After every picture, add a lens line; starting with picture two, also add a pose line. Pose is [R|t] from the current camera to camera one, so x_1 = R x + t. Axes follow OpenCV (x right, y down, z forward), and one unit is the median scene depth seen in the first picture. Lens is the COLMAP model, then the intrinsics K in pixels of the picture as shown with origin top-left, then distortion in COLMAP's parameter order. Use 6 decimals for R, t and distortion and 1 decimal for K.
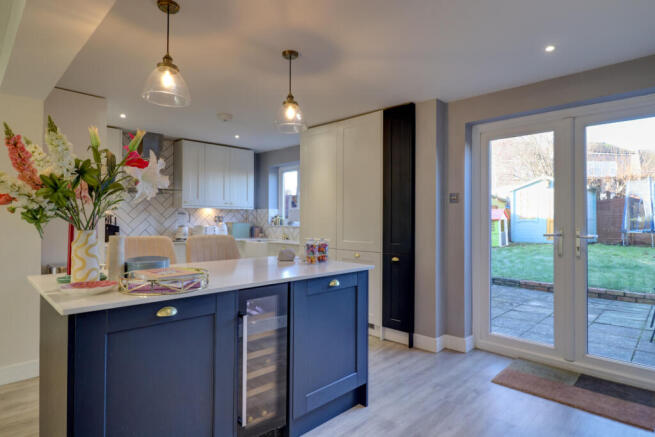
lens RADIAL K [[360.9, 0, 327.5], [0, 360.9, 218.5], [0, 0, 1]] dist [0.002596, -0.000485]
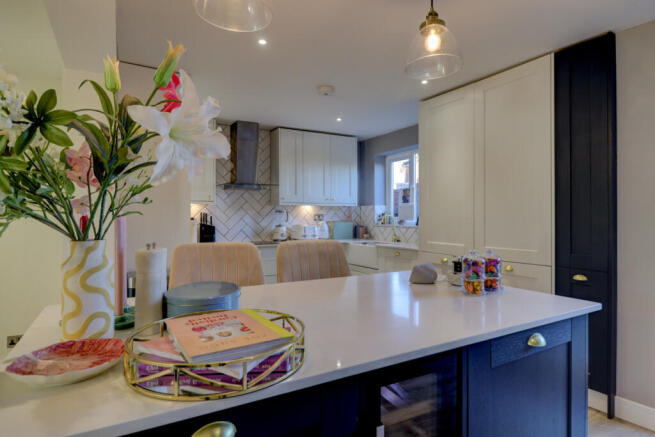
lens RADIAL K [[360.9, 0, 327.5], [0, 360.9, 218.5], [0, 0, 1]] dist [0.002596, -0.000485]
pose [[0.964801, -0.005369, -0.262925, -0.051470], [0.006866, 0.999965, 0.004775, -0.000254], [0.262890, -0.006412, 0.964804, 0.163378]]
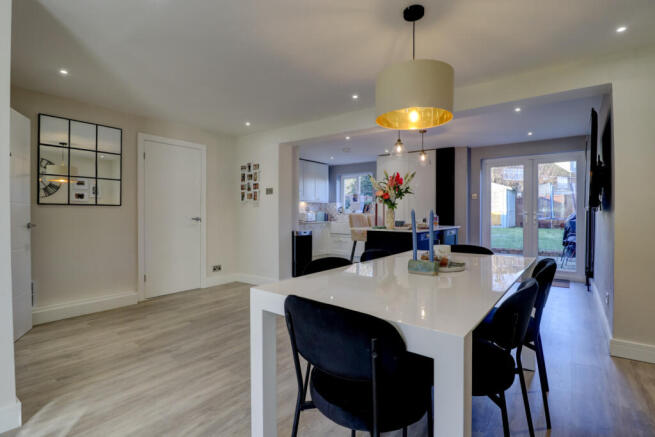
lens RADIAL K [[324.4, 0, 327.5], [0, 324.4, 218.5], [0, 0, 1]] dist [-0.000383, -0.000134]
pose [[0.990213, -0.004004, 0.139508, -0.436843], [0.001719, 0.999862, 0.016497, 0.020724], [-0.139555, -0.016096, 0.990083, -0.407384]]
